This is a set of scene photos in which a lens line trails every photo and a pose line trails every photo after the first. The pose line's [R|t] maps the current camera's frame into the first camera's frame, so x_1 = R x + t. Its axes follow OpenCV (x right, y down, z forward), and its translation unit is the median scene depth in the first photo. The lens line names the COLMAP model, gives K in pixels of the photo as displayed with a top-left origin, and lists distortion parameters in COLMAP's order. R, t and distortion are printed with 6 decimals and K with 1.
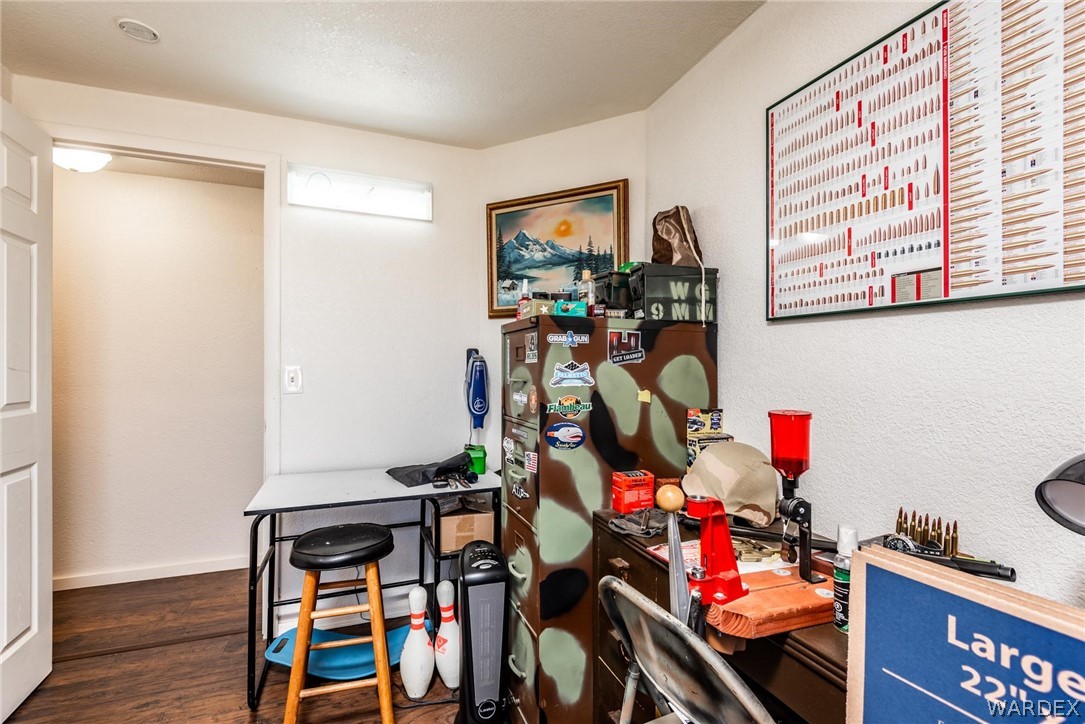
lens RADIAL K [[499.5, 0, 536.7], [0, 499.5, 360.1], [0, 0, 1]] dist [-0.001717, -0.000452]
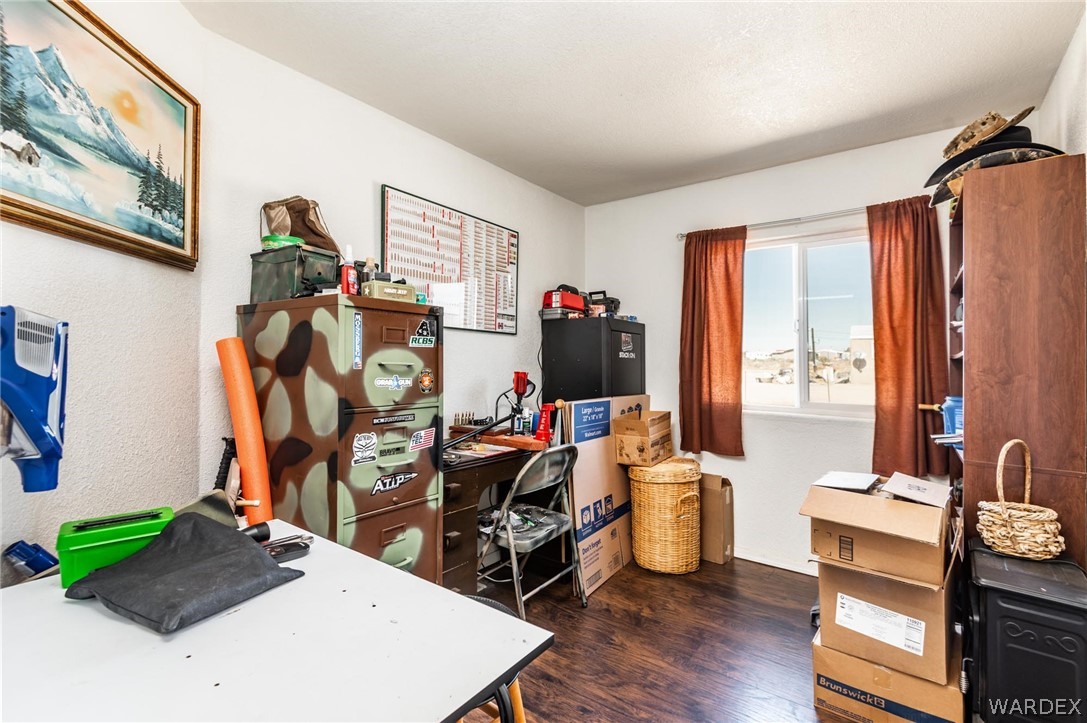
lens RADIAL K [[500.5, 0, 537.7], [0, 500.5, 359.6], [0, 0, 1]] dist [-0.001717, -0.000452]
pose [[-0.519930, -0.010038, 0.854150, -0.716954], [-0.042916, 0.998975, -0.014384, 0.025704], [-0.853130, -0.044135, -0.519828, 0.889832]]
